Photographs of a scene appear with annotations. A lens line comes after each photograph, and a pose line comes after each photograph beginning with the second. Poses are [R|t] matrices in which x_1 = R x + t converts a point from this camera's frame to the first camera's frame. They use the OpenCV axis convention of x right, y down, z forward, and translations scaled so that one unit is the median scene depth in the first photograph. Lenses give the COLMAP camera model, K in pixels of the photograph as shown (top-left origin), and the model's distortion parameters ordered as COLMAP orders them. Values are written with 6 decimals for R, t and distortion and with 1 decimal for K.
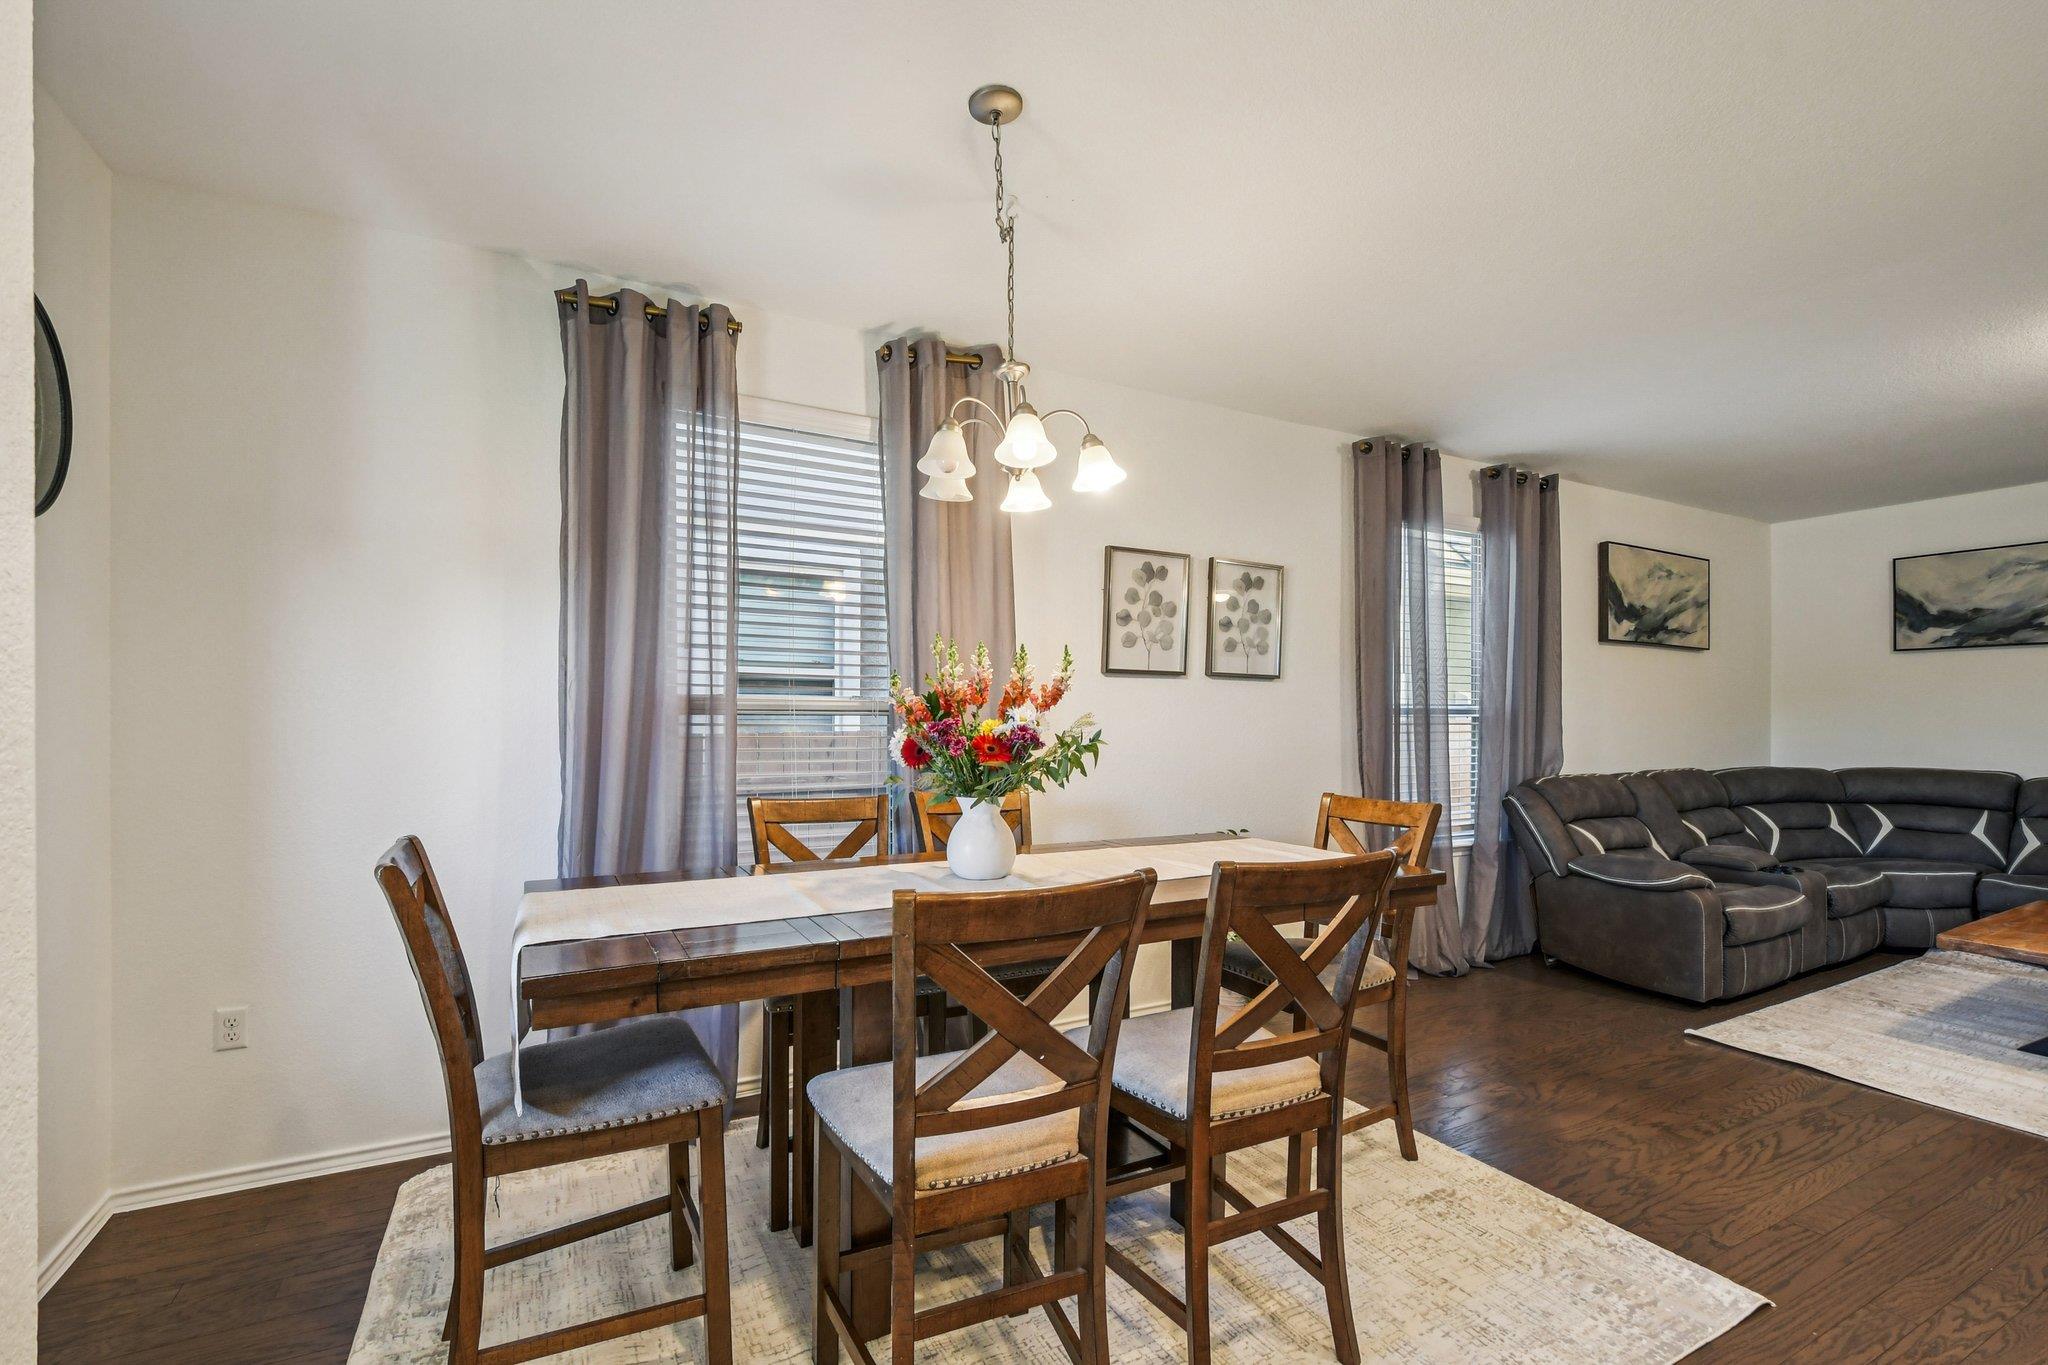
lens RADIAL K [[891.5, 0, 1001.3], [0, 891.5, 727.2], [0, 0, 1]] dist [-0.004299, -0.001939]
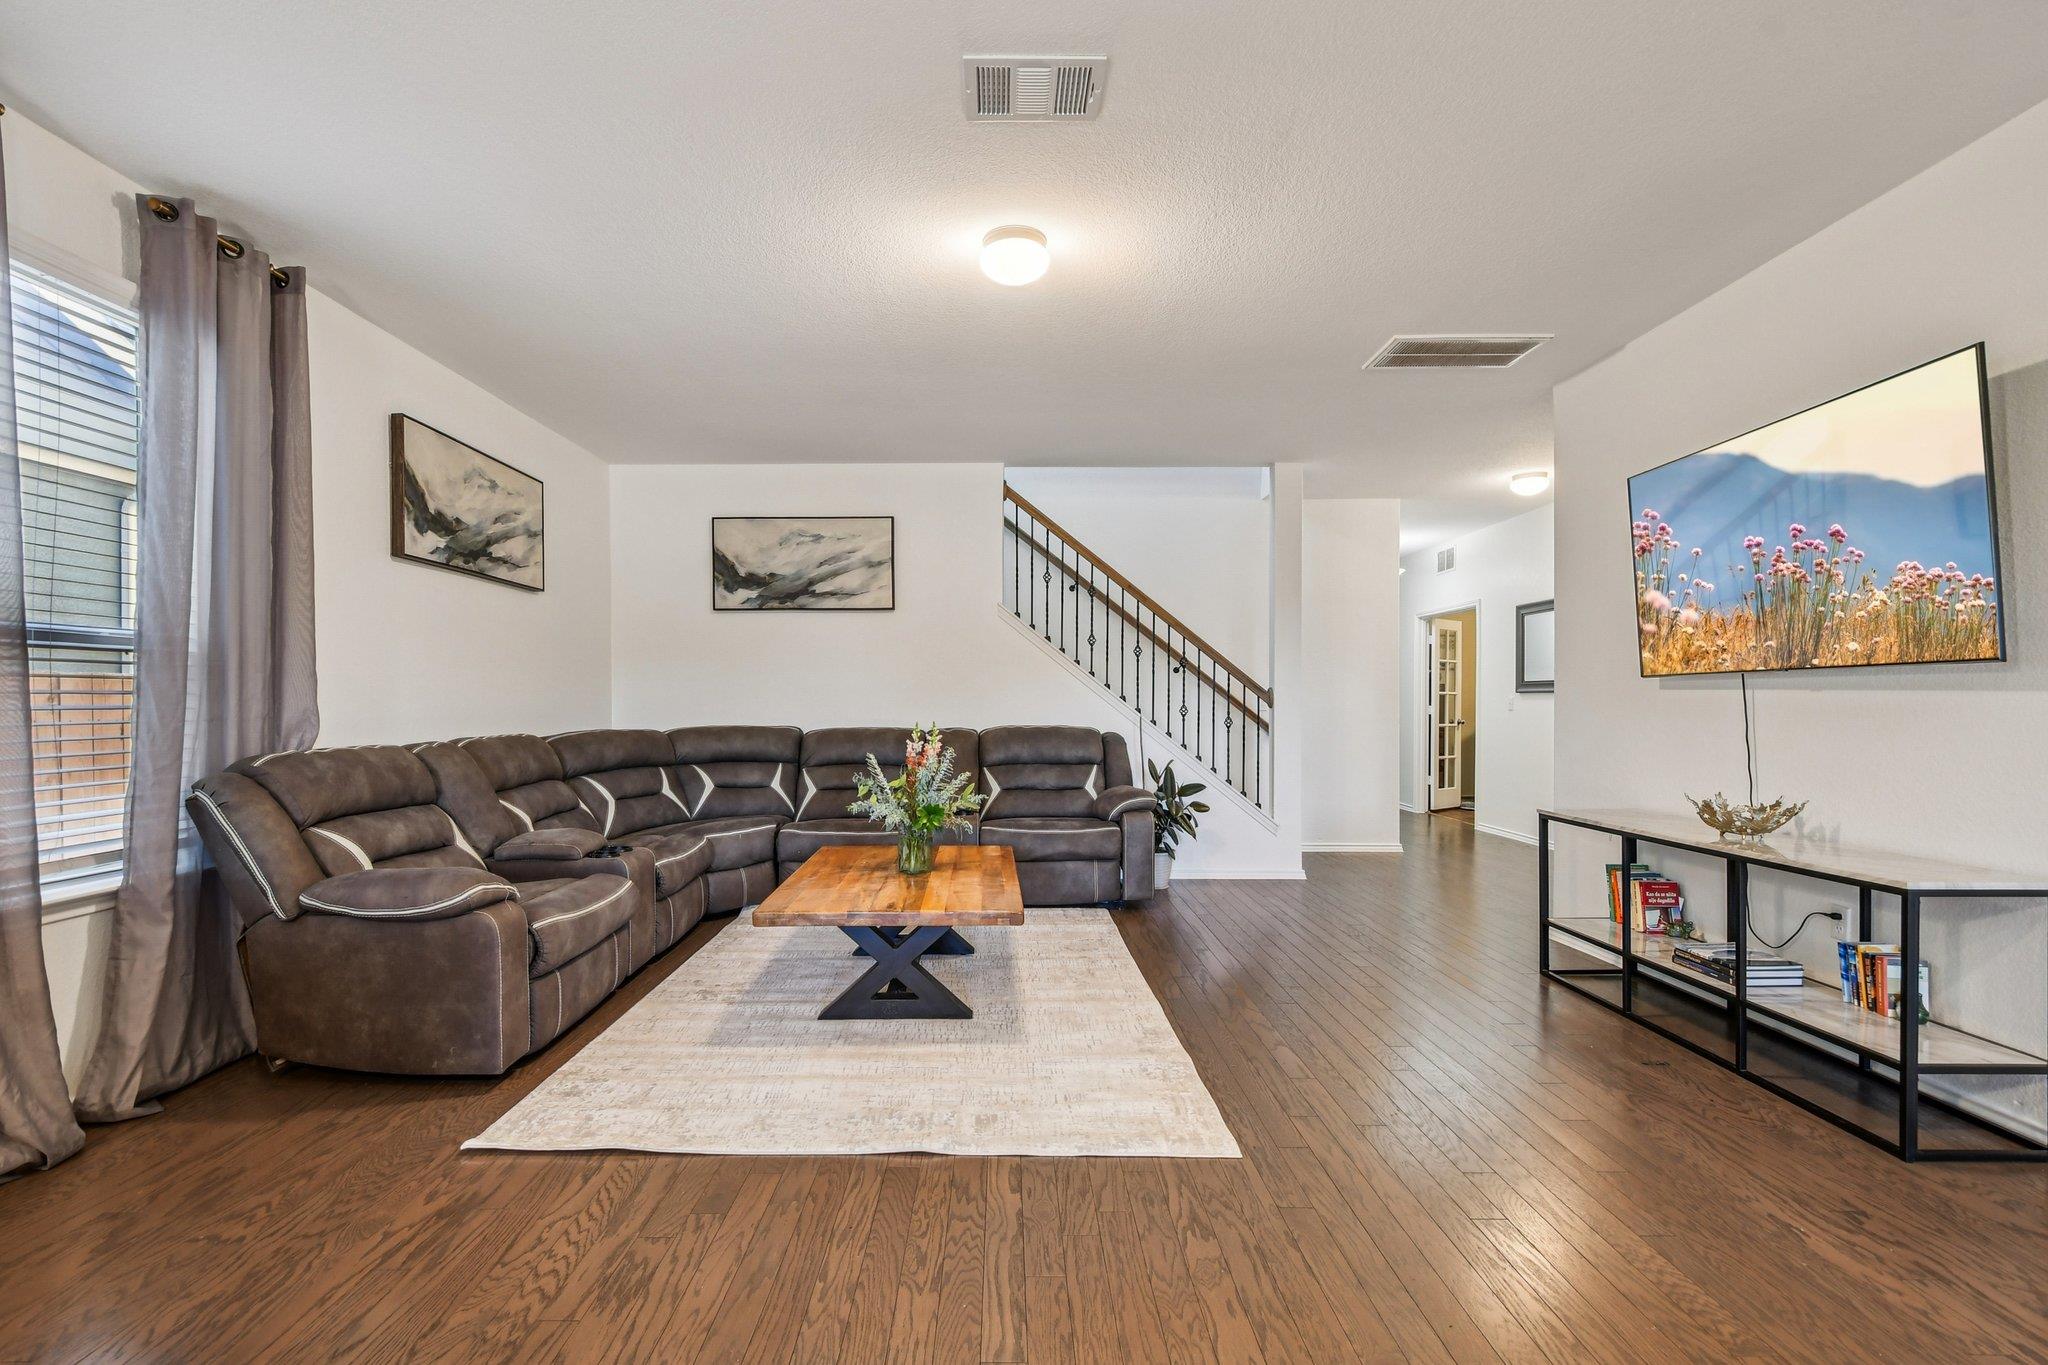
lens RADIAL K [[891.5, 0, 1031.2], [0, 891.5, 701.9], [0, 0, 1]] dist [-0.004299, -0.001939]
pose [[0.427963, -0.001727, 0.903794, 0.285627], [0.010658, 0.999938, -0.003136, 0.028075], [-0.903733, 0.010975, 0.427955, 0.278587]]
